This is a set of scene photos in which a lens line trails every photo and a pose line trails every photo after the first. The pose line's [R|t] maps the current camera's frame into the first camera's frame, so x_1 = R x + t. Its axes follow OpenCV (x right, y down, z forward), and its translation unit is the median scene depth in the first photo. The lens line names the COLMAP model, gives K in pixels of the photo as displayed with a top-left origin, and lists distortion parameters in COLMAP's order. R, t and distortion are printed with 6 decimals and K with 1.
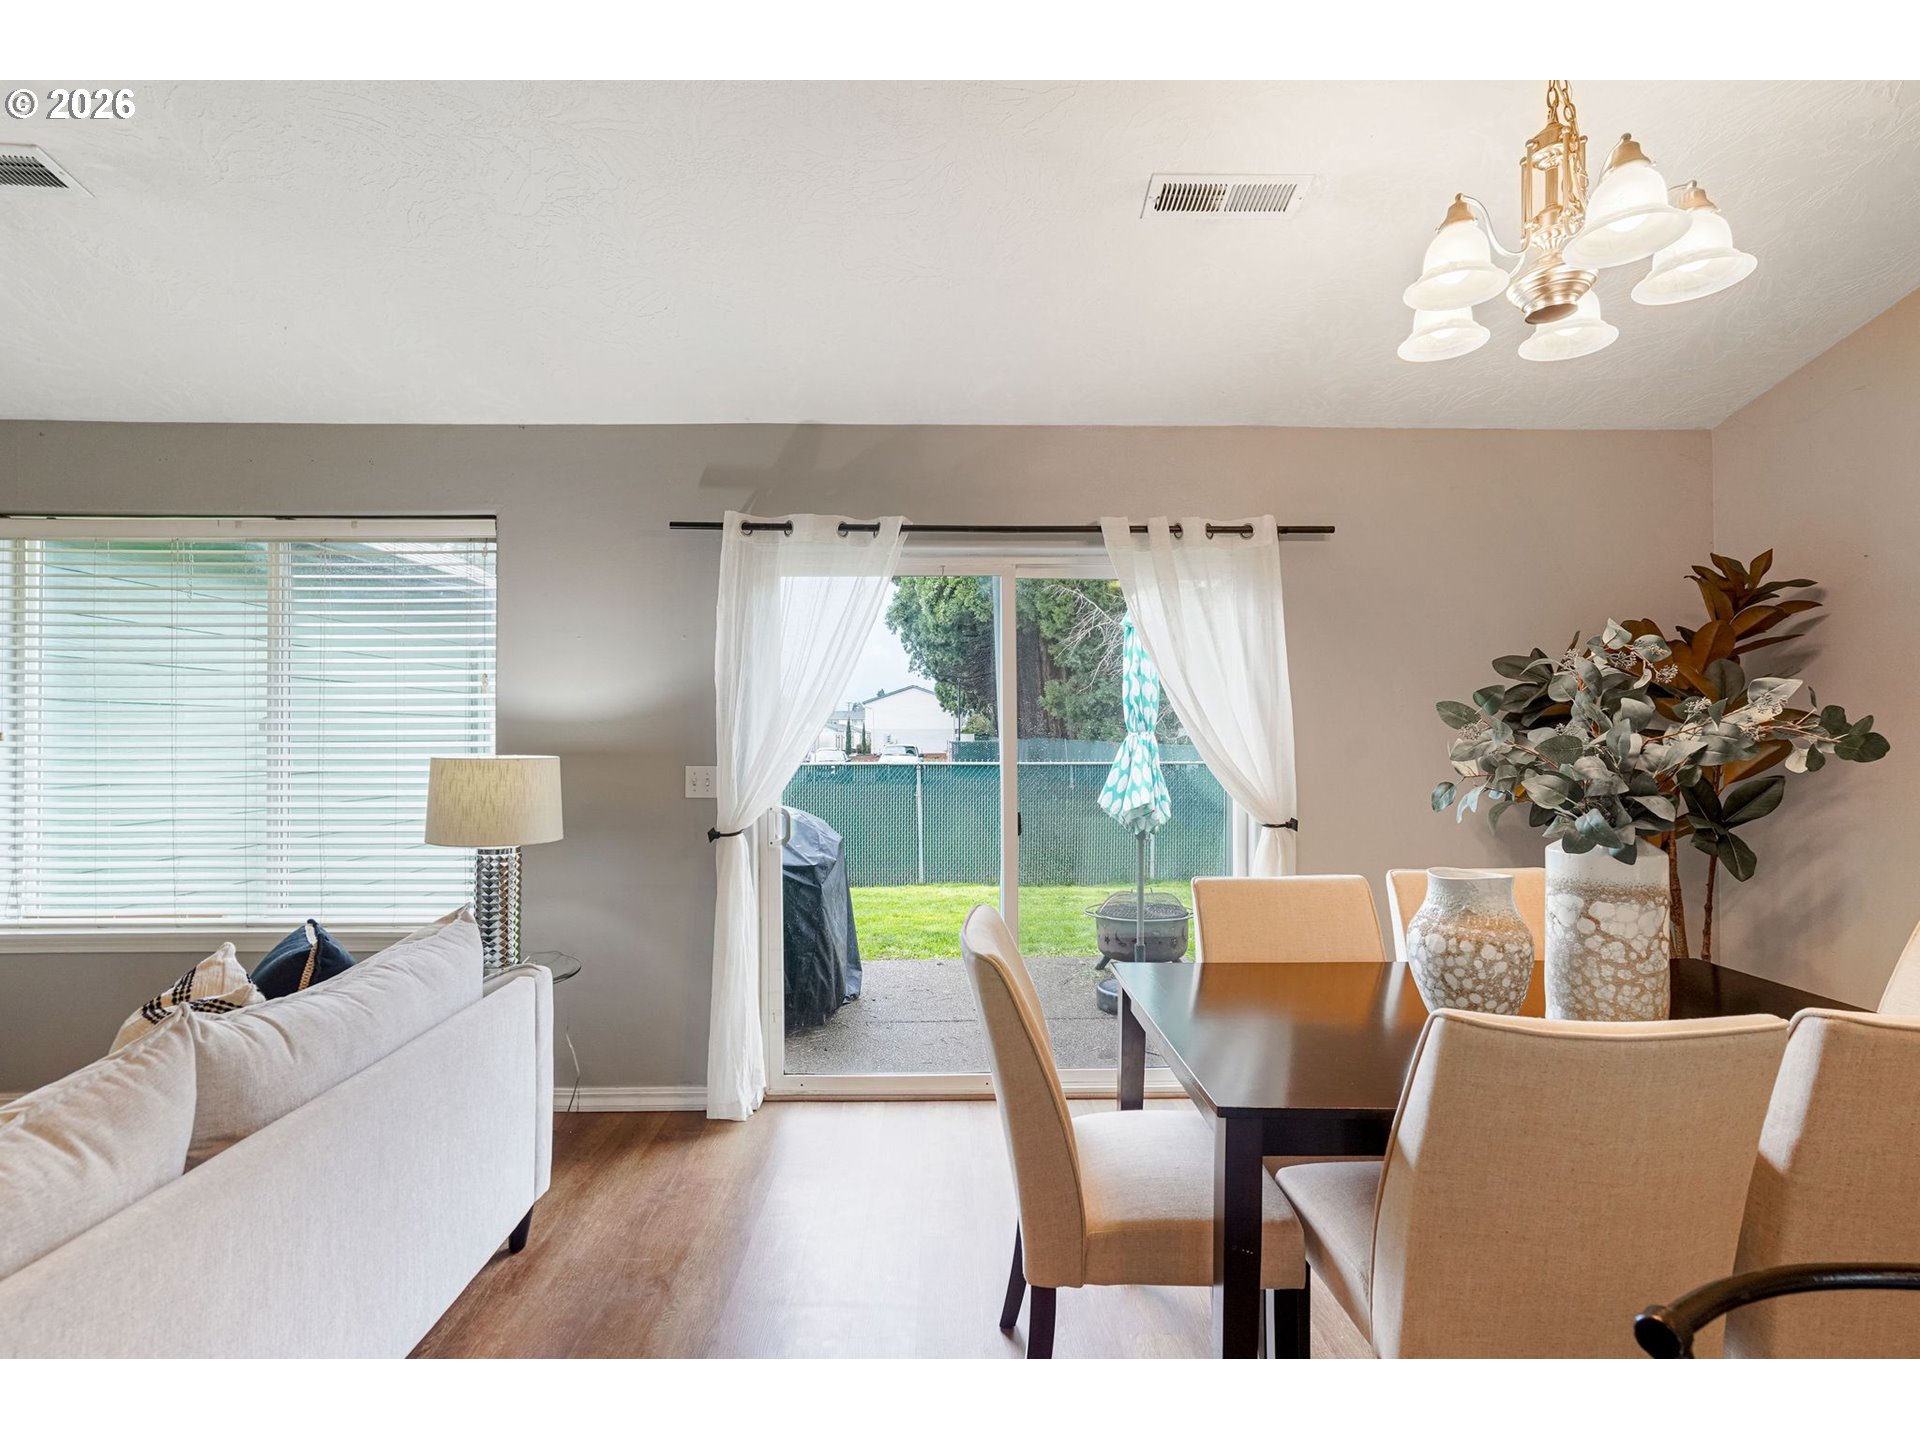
lens RADIAL K [[923.3, 0, 949.4], [0, 923.3, 721.9], [0, 0, 1]] dist [-0.020553, 0.017345]
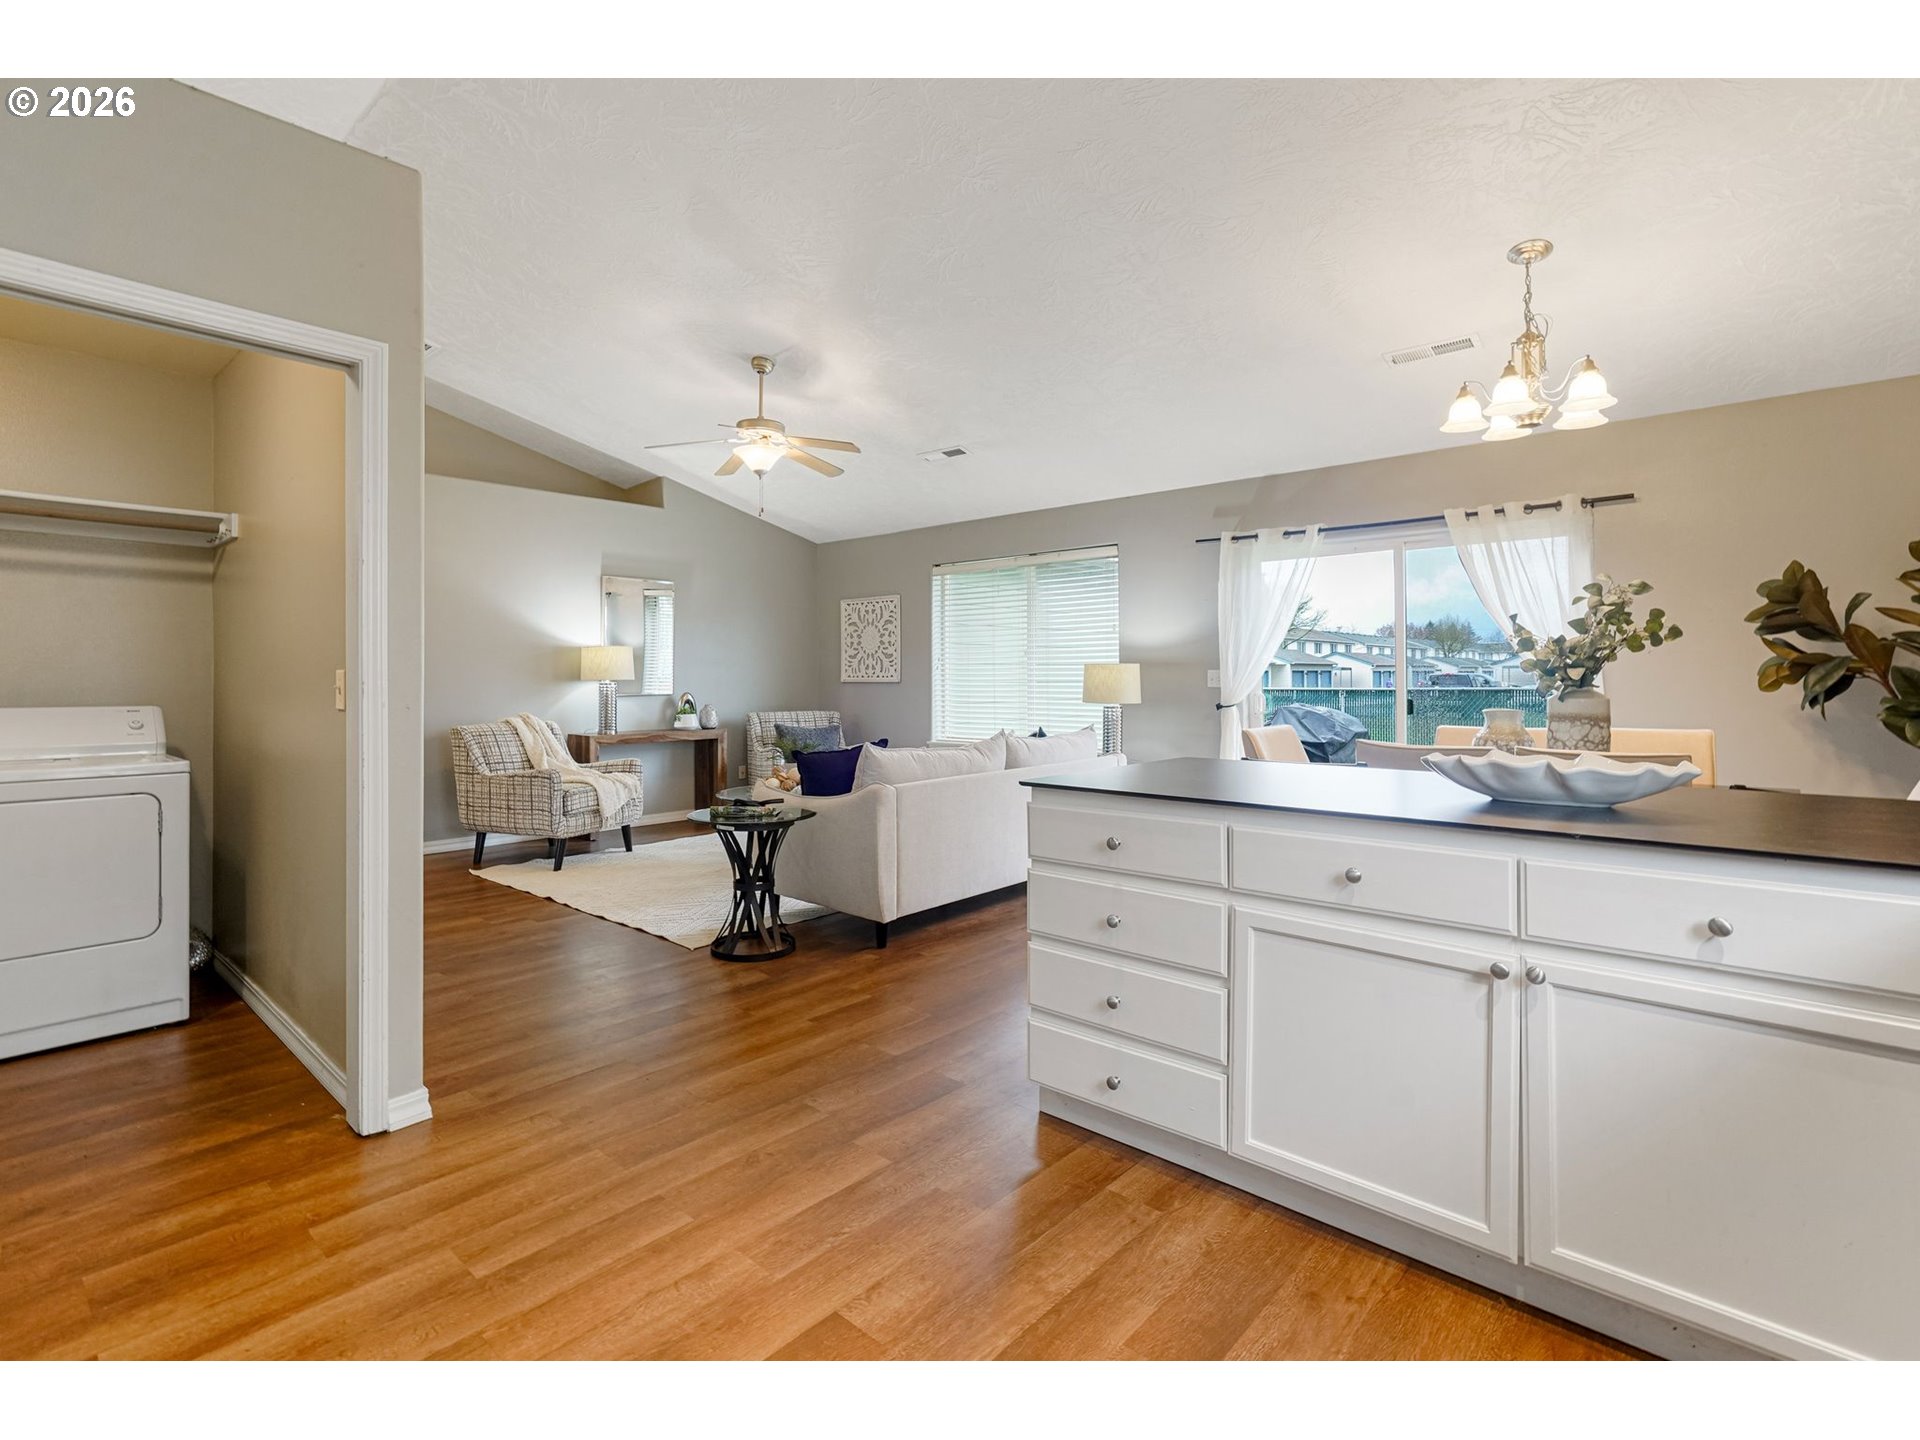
lens RADIAL K [[923.3, 0, 946.4], [0, 923.3, 686.8], [0, 0, 1]] dist [-0.020553, 0.017345]
pose [[0.732411, 0.005801, -0.680838, 0.606732], [0.013616, 0.999639, 0.023165, 0.032104], [0.680726, -0.026237, 0.732068, -0.733074]]
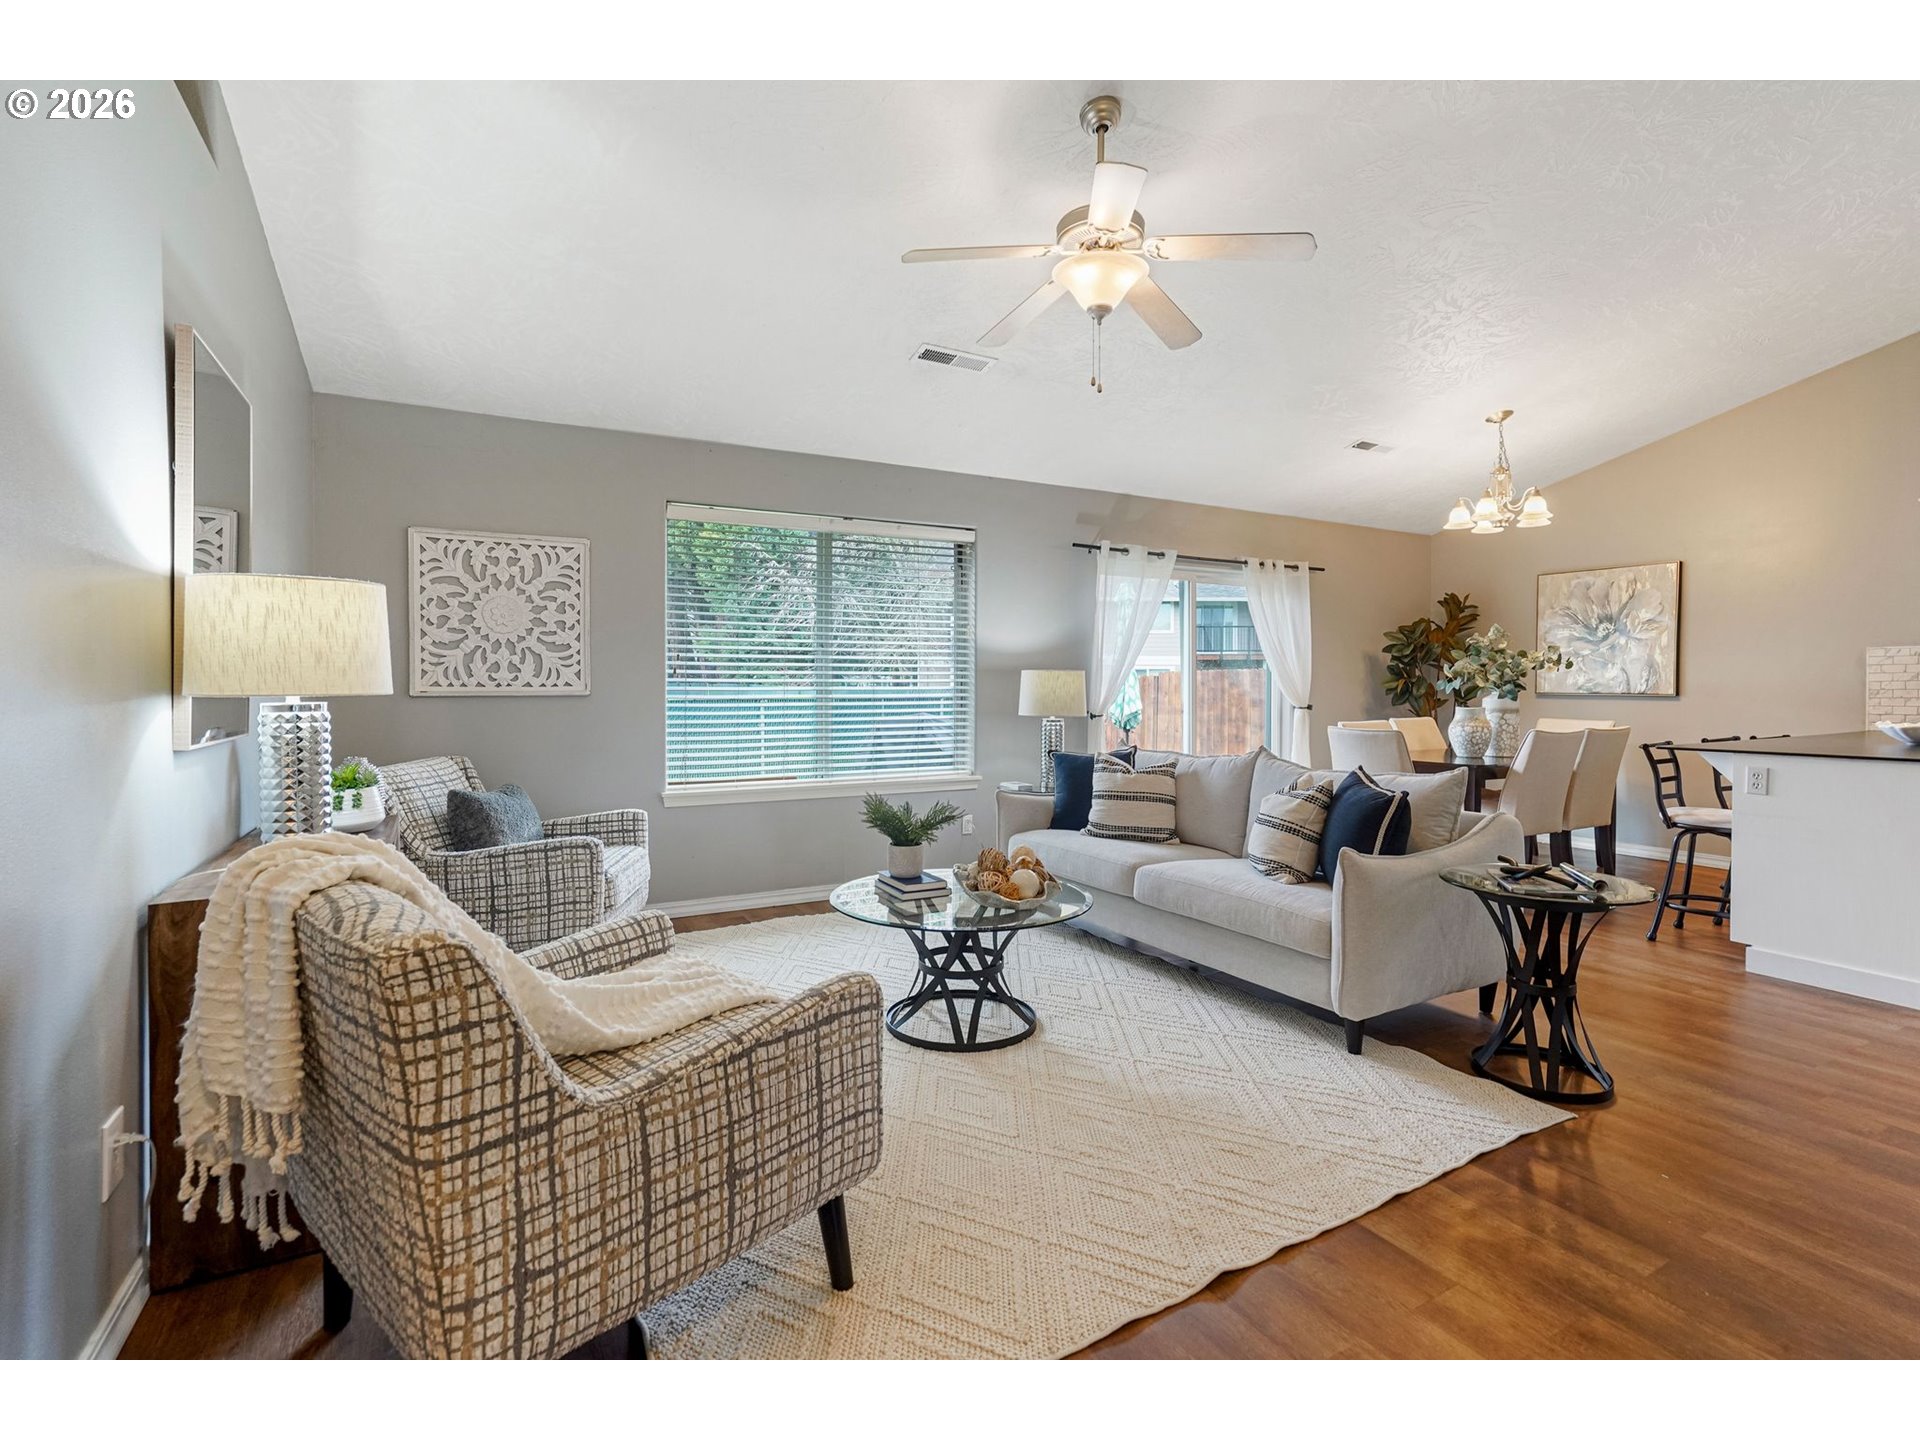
lens RADIAL K [[923.3, 0, 963.0], [0, 923.3, 698.3], [0, 0, 1]] dist [-0.020553, 0.017345]
pose [[0.880031, -0.006388, 0.474874, -1.345765], [-0.007632, 0.999590, 0.027590, 0.037732], [-0.474856, -0.027904, 0.879621, -0.494090]]
